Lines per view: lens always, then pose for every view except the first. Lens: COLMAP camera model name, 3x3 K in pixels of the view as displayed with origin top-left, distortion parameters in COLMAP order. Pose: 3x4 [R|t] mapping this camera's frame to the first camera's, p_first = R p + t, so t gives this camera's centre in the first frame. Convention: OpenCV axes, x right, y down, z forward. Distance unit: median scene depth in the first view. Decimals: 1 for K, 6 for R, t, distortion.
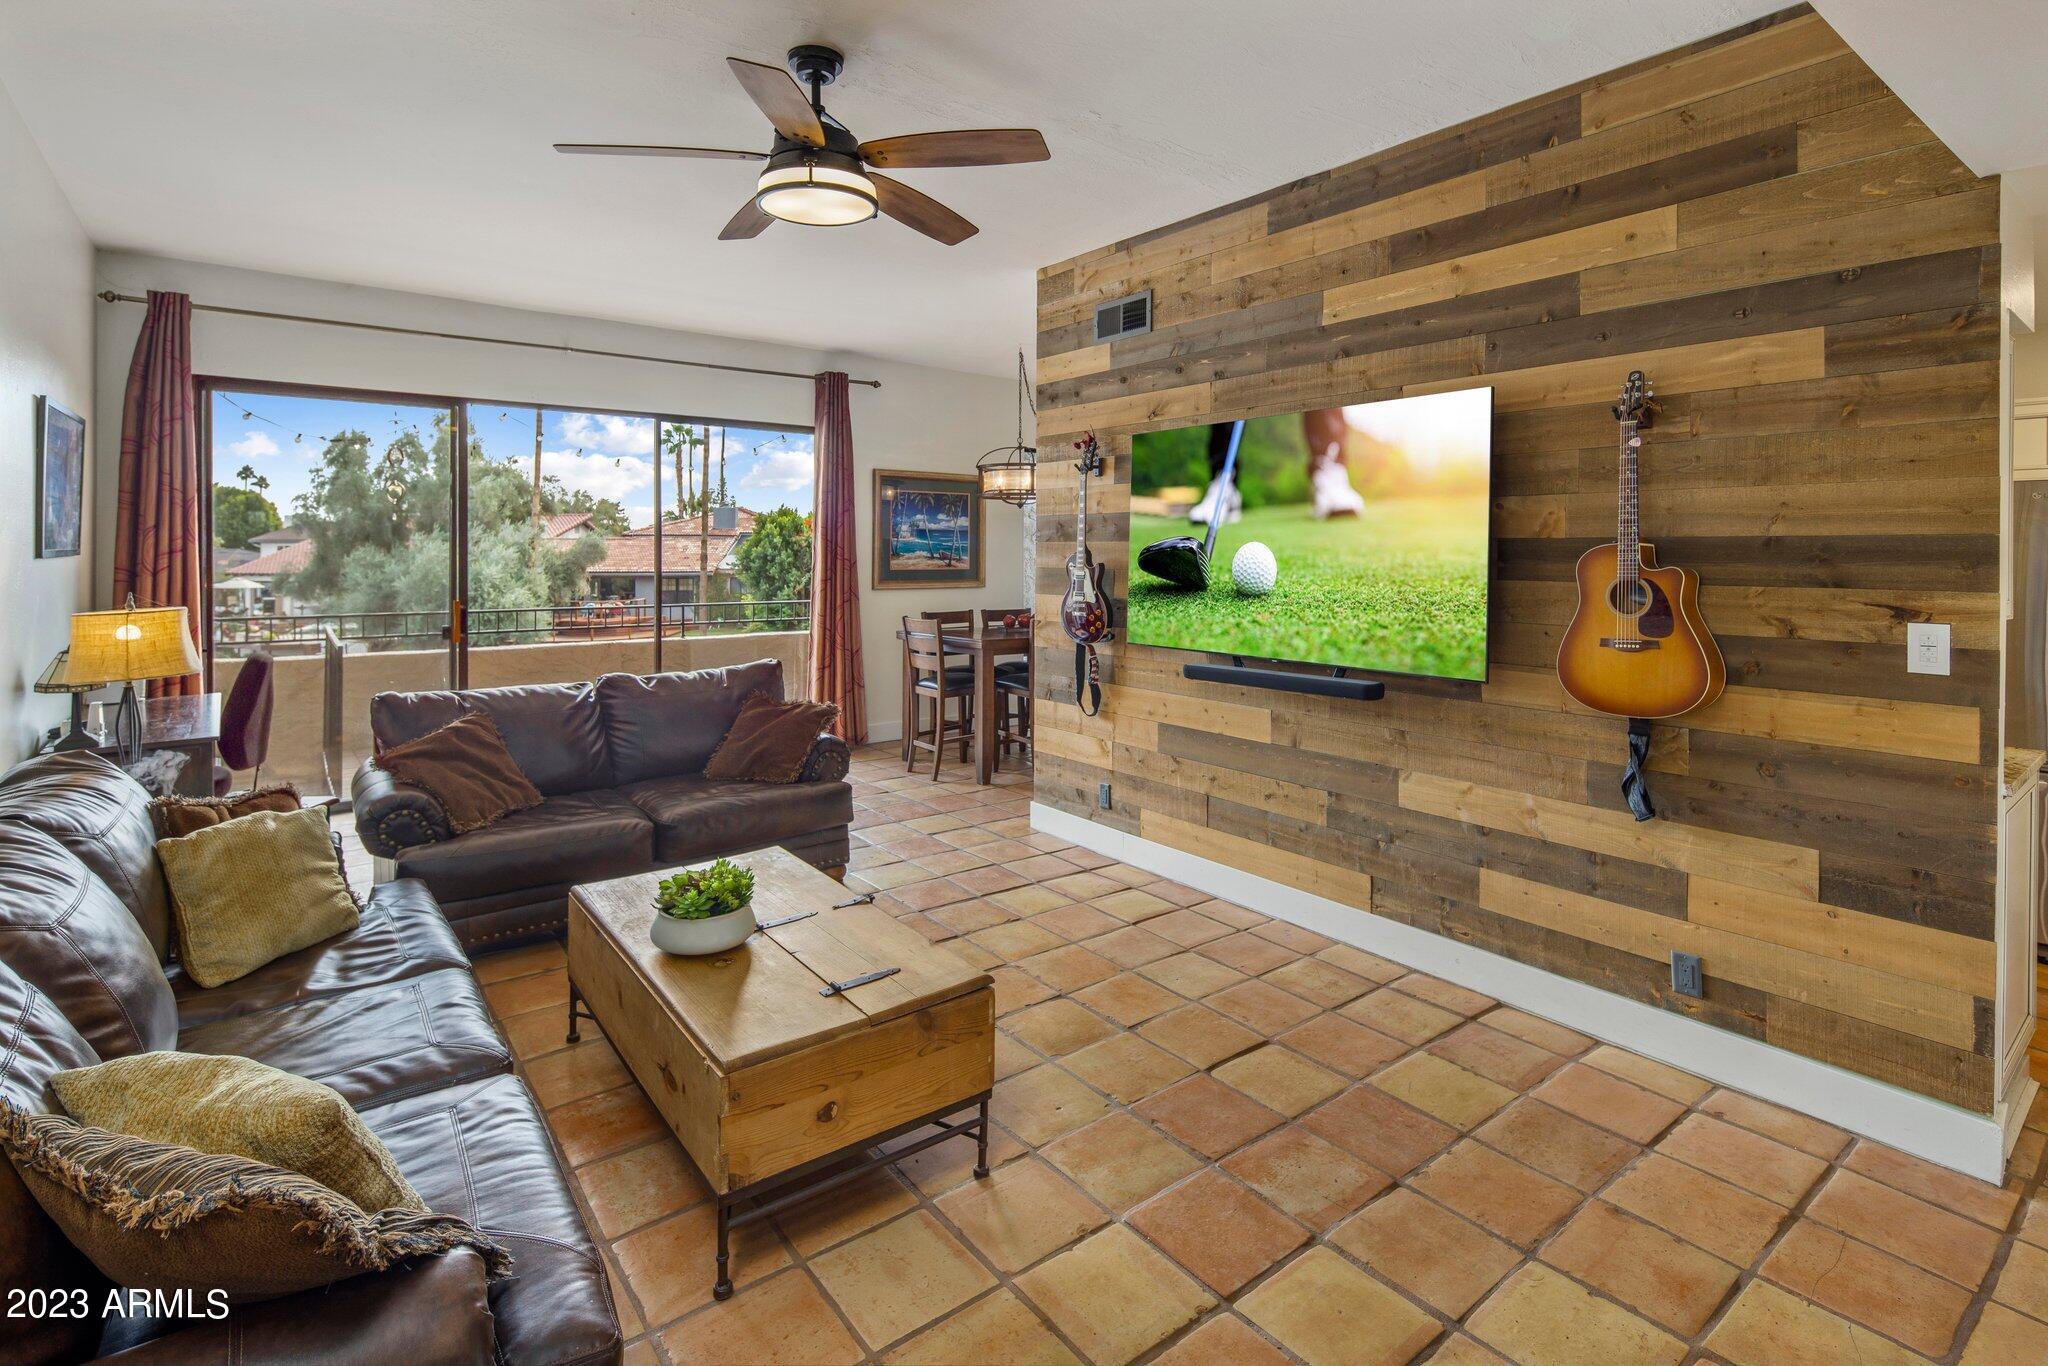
lens RADIAL K [[986.2, 0, 1030.8], [0, 986.2, 549.7], [0, 0, 1]] dist [0.005750, -0.005575]
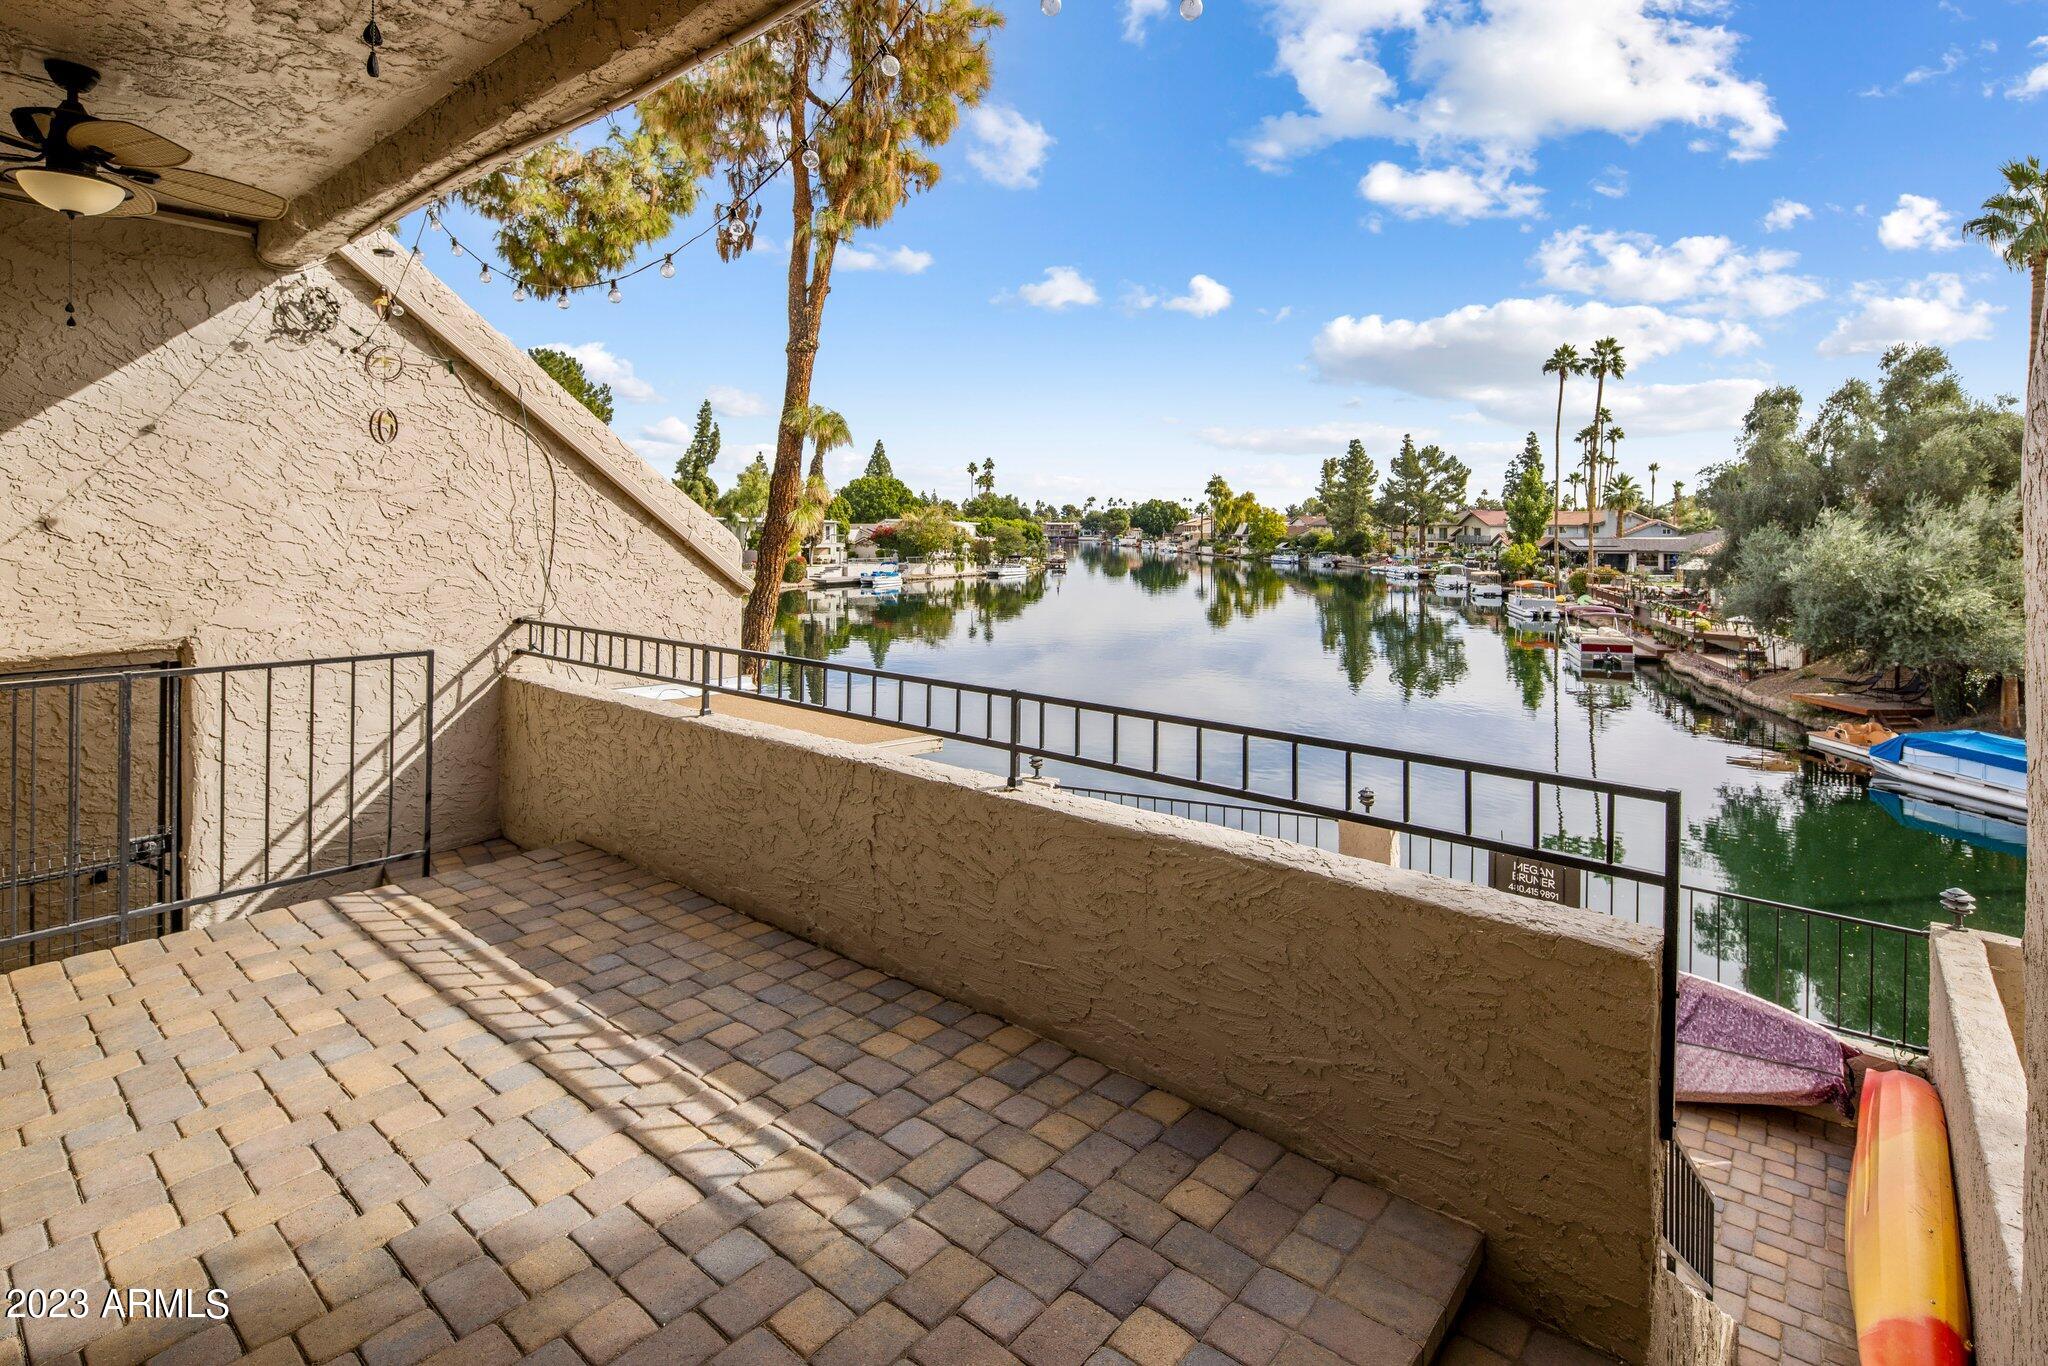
lens RADIAL K [[986.2, 0, 1024.5], [0, 986.2, 530.5], [0, 0, 1]] dist [0.005750, -0.005575]
pose [[0.212294, 0.004115, -0.977197, -0.042246], [-0.003686, 0.999987, 0.003410, -0.000707], [0.977199, 0.002878, 0.212306, 2.201639]]
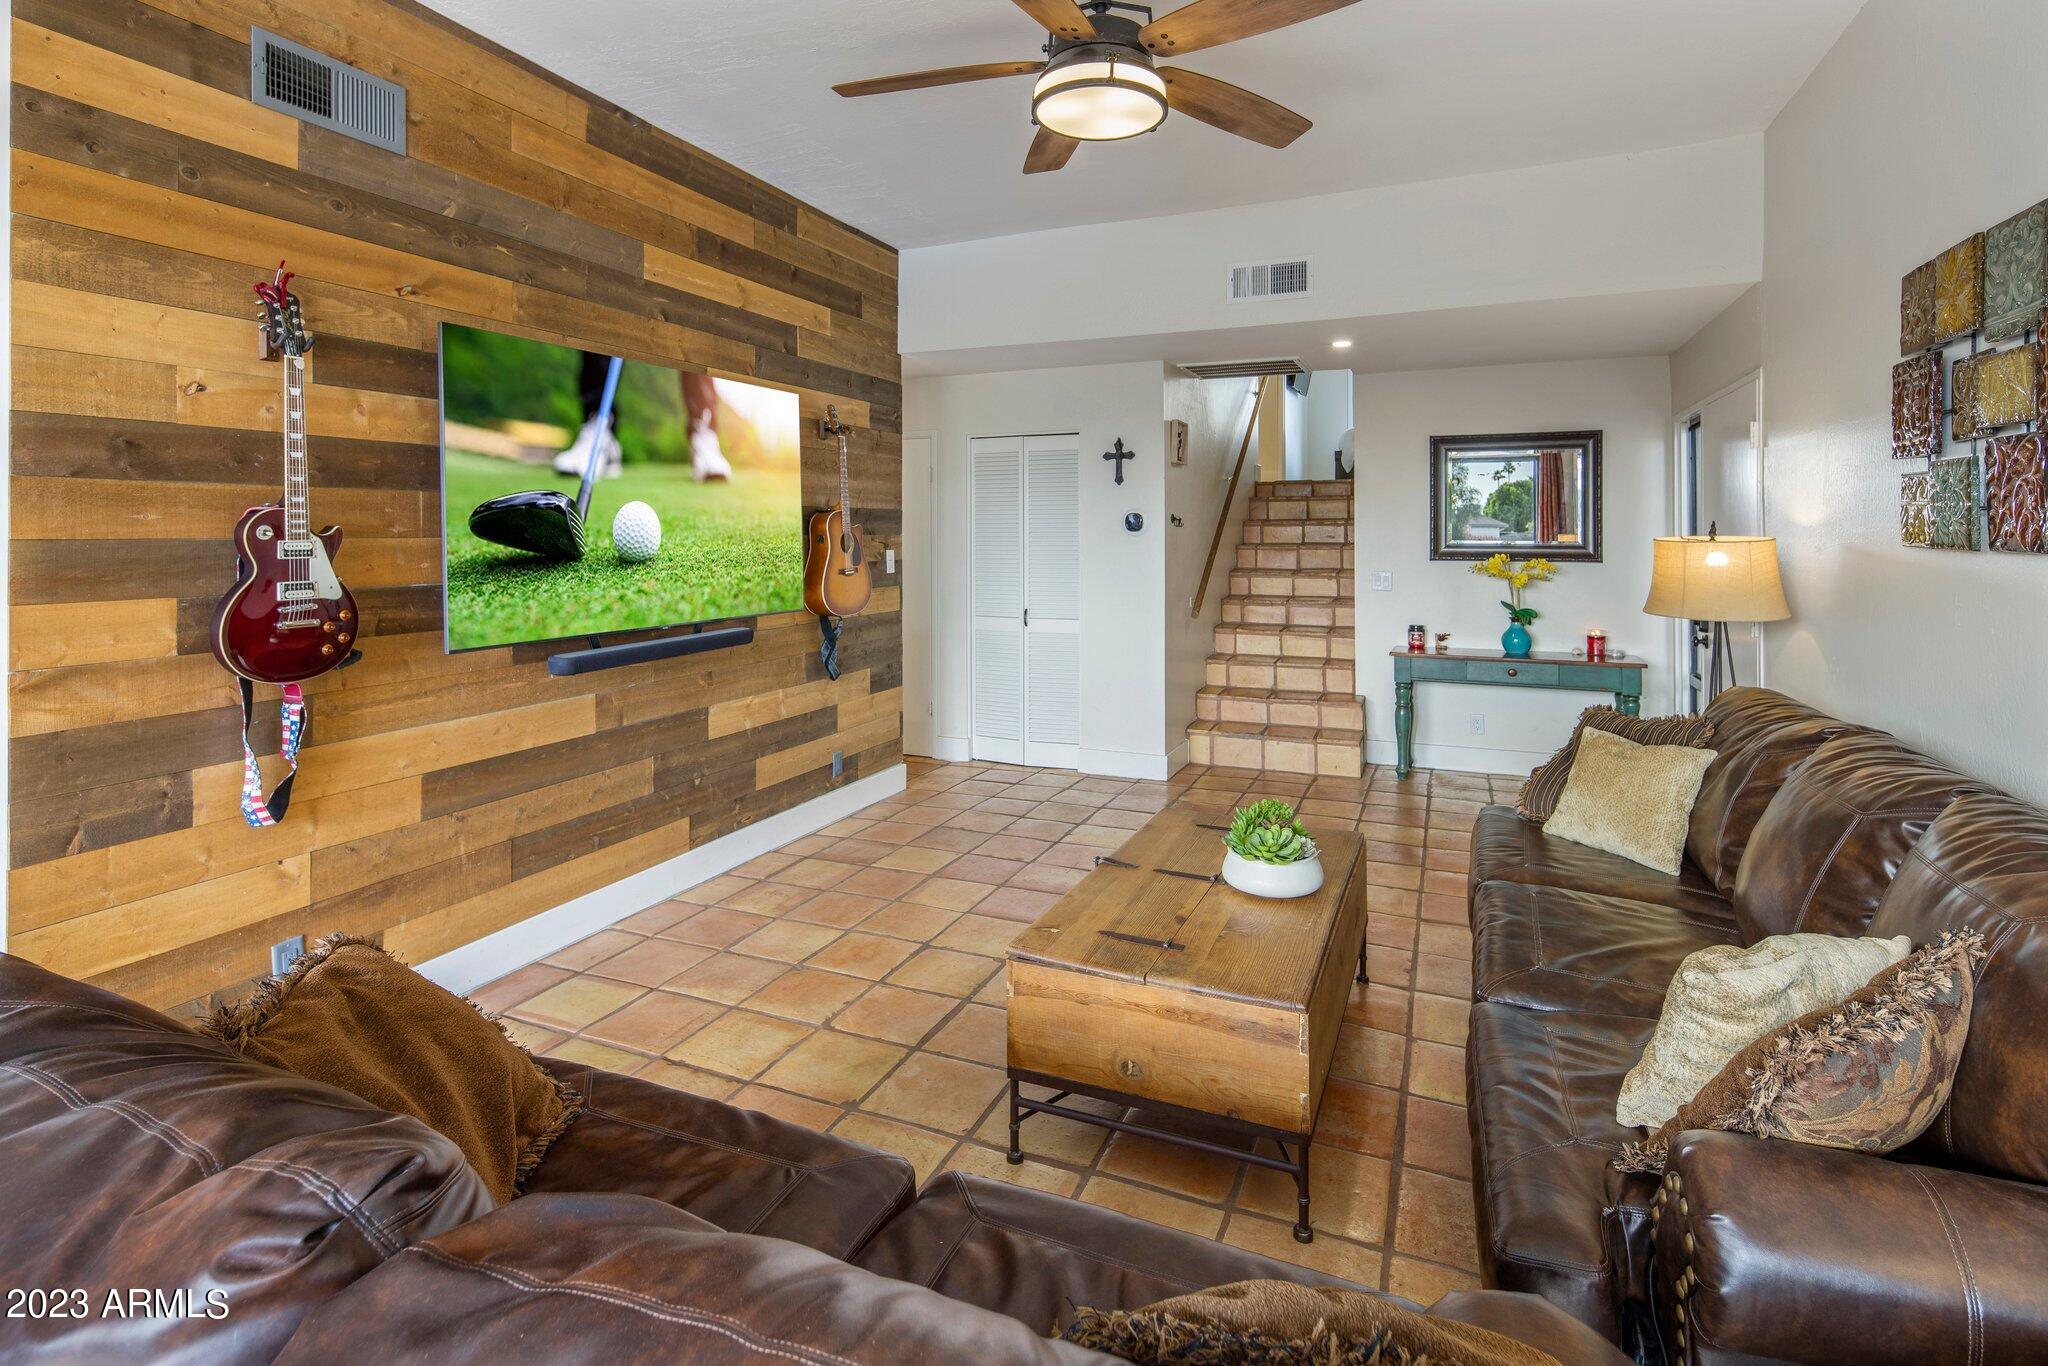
lens RADIAL K [[986.2, 0, 1030.5], [0, 986.2, 543.5], [0, 0, 1]] dist [0.005750, -0.005575]
pose [[-0.481733, -0.010466, 0.876256, -0.682404], [0.005280, 0.999876, 0.014846, 0.017746], [-0.876302, 0.011779, -0.481618, 1.056695]]
